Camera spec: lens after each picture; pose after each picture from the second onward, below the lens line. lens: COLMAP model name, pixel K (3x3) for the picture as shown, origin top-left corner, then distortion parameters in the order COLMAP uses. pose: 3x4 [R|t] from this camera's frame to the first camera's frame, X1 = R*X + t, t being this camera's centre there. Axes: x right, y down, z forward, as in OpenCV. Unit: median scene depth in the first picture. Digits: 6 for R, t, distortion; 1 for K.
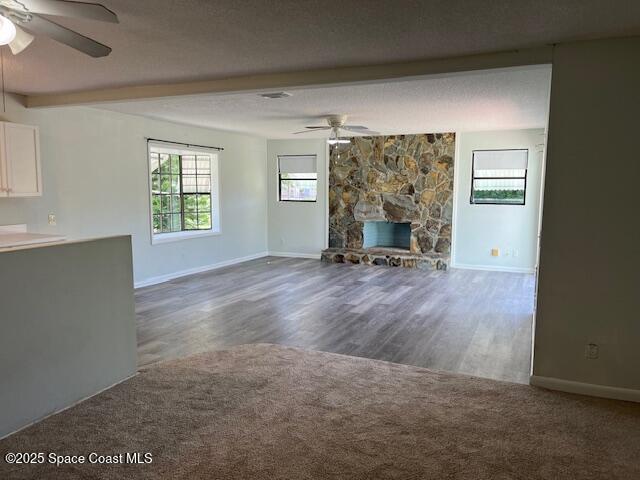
lens RADIAL K [[484.5, 0, 325.0], [0, 484.5, 242.7], [0, 0, 1]] dist [0.062697, -0.087696]
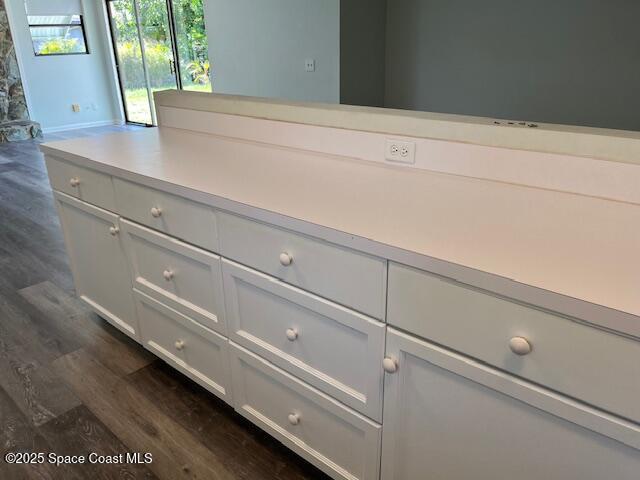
lens RADIAL K [[484.5, 0, 316.0], [0, 484.5, 240.9], [0, 0, 1]] dist [0.062697, -0.087696]
pose [[0.309287, -0.372943, 0.874789, -0.439125], [0.130168, 0.927836, 0.349536, -0.013497], [-0.942018, 0.005763, 0.335513, 0.229135]]
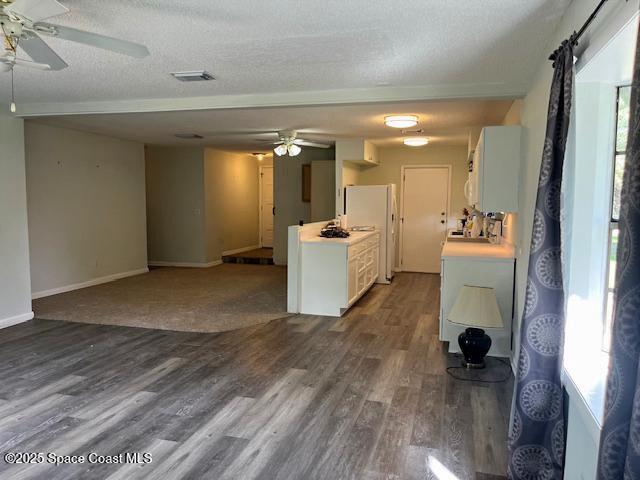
lens RADIAL K [[484.5, 0, 318.9], [0, 484.5, 243.7], [0, 0, 1]] dist [0.062697, -0.087696]
pose [[-0.991140, -0.003621, -0.132774, -0.117032], [-0.031112, 0.978147, 0.205572, -0.123815], [0.129128, 0.207881, -0.969593, 1.082499]]
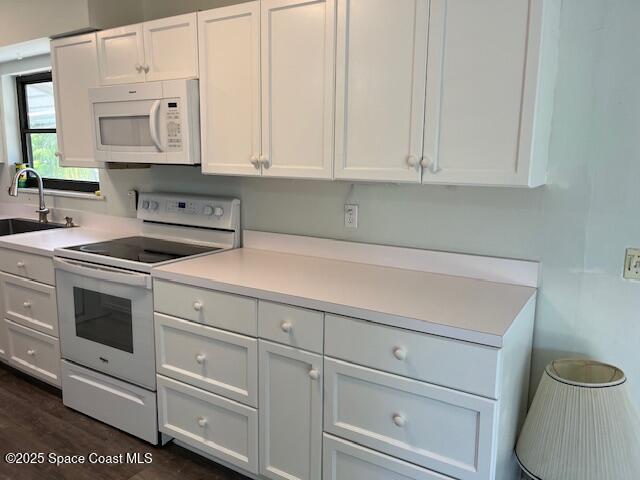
lens RADIAL K [[484.5, 0, 321.6], [0, 484.5, 240.7], [0, 0, 1]] dist [0.062697, -0.087696]
pose [[-0.146889, 0.152114, -0.977387, -0.151513], [-0.133206, 0.976062, 0.171927, -0.058902], [0.980143, 0.155448, -0.123111, 0.555478]]
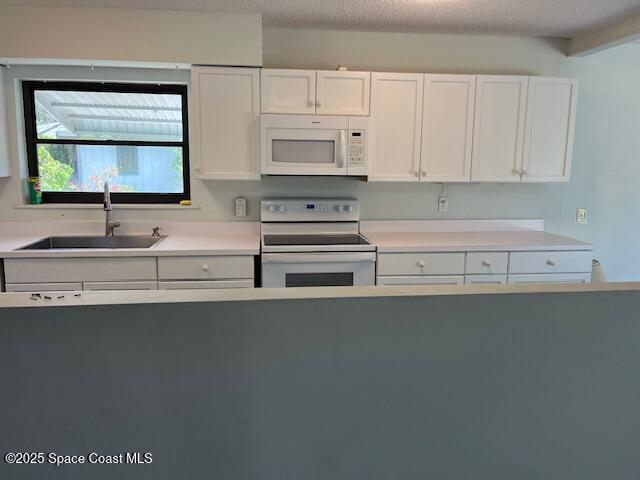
lens RADIAL K [[484.5, 0, 316.5], [0, 484.5, 244.2], [0, 0, 1]] dist [0.062697, -0.087696]
pose [[0.492693, 0.133375, -0.859921, -0.088273], [-0.106395, 0.990003, 0.092592, -0.020603], [0.863674, 0.045872, 0.501959, 0.211520]]
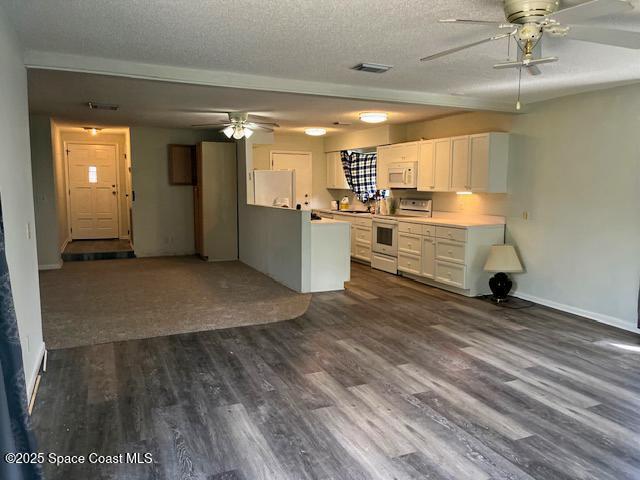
lens RADIAL K [[484.5, 0, 326.2], [0, 484.5, 244.0], [0, 0, 1]] dist [0.062697, -0.087696]
pose [[-0.664507, 0.080612, -0.742921, 0.337823], [-0.098640, 0.976003, 0.194133, -0.099254], [0.740743, 0.202285, -0.640610, 0.901687]]
